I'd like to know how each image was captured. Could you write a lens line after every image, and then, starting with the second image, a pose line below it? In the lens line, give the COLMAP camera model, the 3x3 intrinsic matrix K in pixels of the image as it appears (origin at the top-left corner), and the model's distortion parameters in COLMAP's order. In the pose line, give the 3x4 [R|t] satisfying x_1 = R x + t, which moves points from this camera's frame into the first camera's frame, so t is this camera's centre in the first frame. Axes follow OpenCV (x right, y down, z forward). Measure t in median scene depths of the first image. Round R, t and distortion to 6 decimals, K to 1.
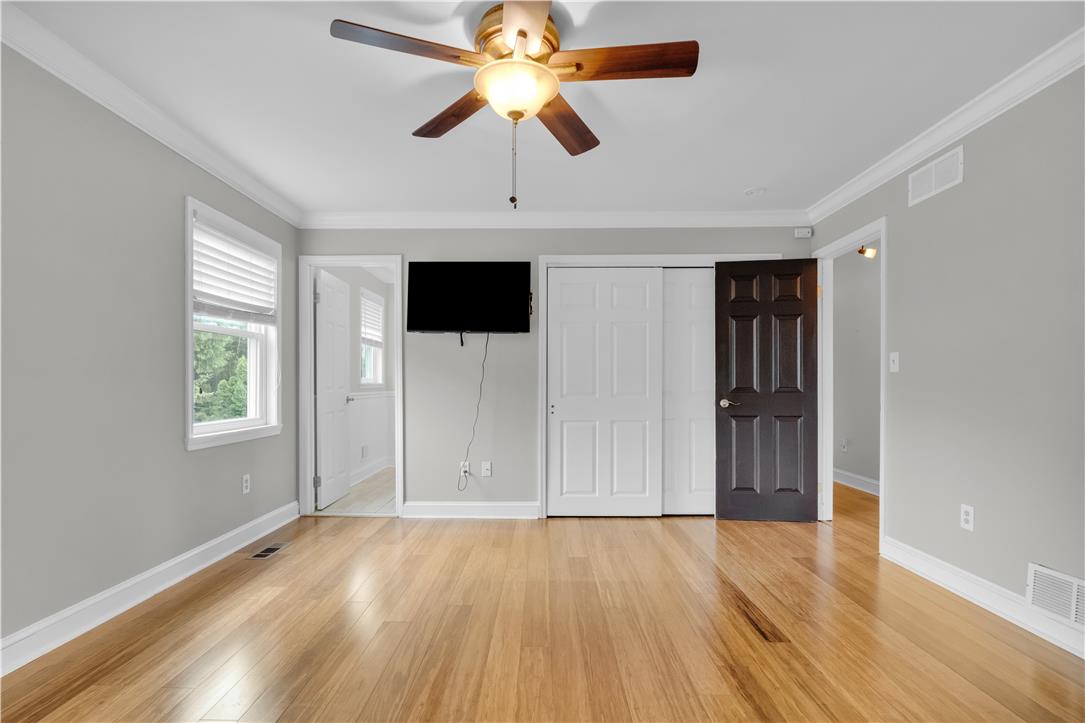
lens RADIAL K [[526.3, 0, 527.7], [0, 526.3, 384.4], [0, 0, 1]] dist [-0.000911, 0.000040]
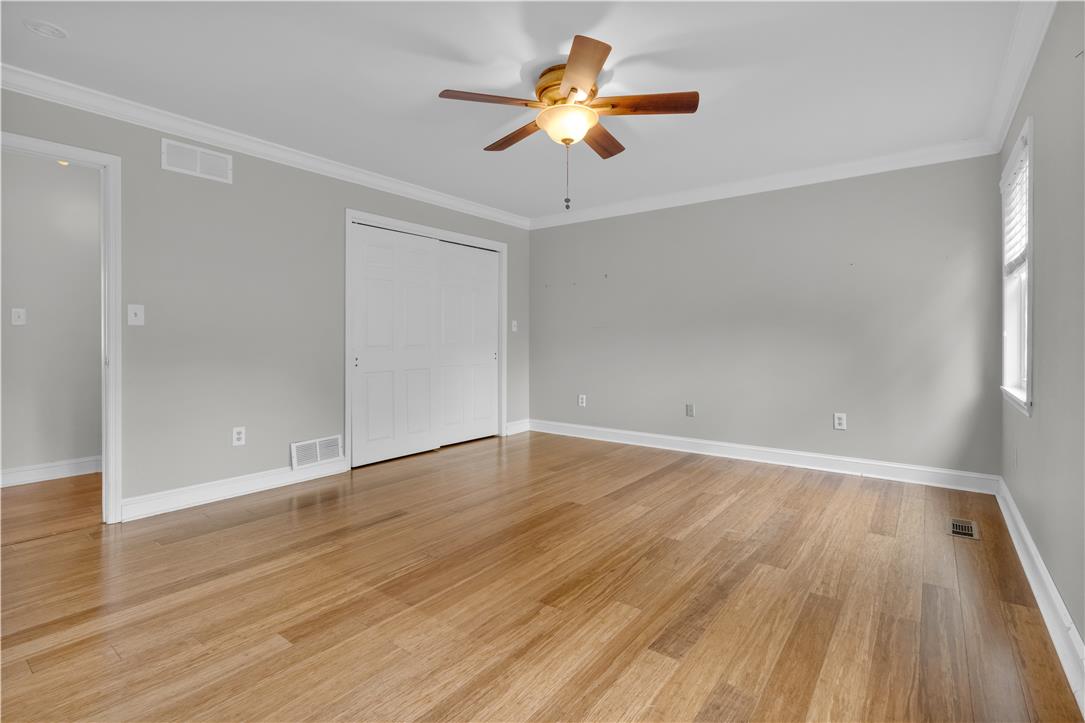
lens RADIAL K [[504.5, 0, 545.6], [0, 504.5, 359.0], [0, 0, 1]] dist [0.001087, 0.000432]
pose [[-0.809743, -0.024831, 0.586259, -0.566293], [-0.000113, 0.999111, 0.042161, -0.000990], [-0.586784, 0.034074, -0.809026, 1.595307]]
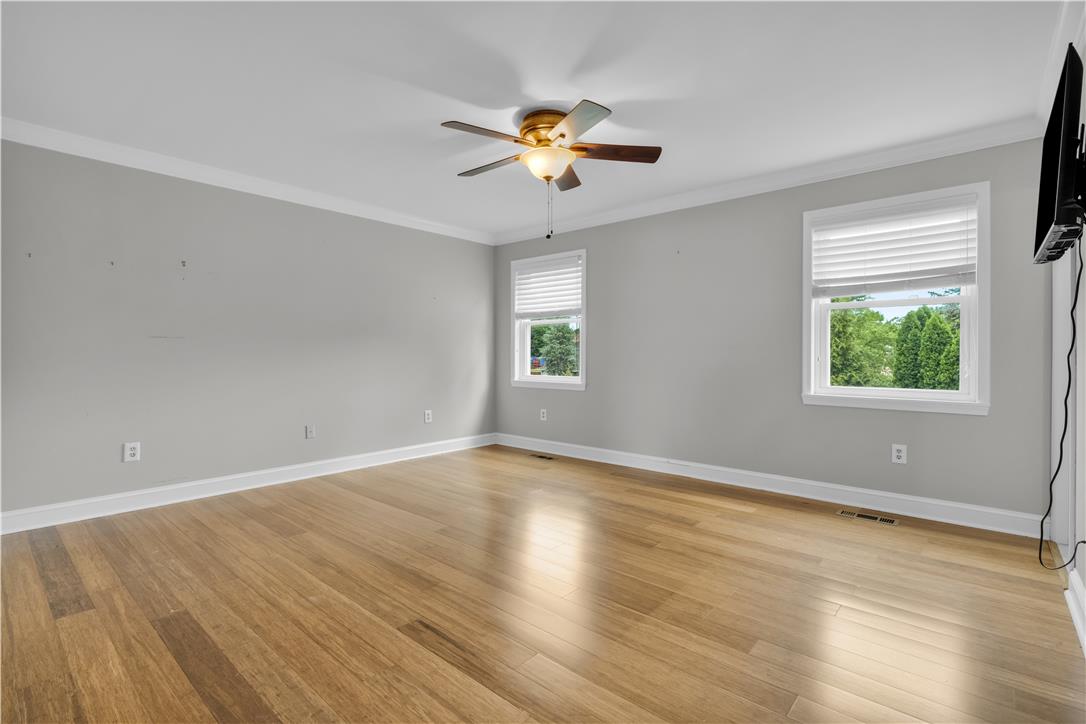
lens RADIAL K [[511.2, 0, 545.1], [0, 511.2, 340.1], [0, 0, 1]] dist [0.000168, 0.000267]
pose [[-0.638829, -0.020548, -0.769075, 0.870676], [-0.002215, 0.999688, -0.024870, 0.000443], [0.769346, -0.014184, -0.638675, 1.496133]]
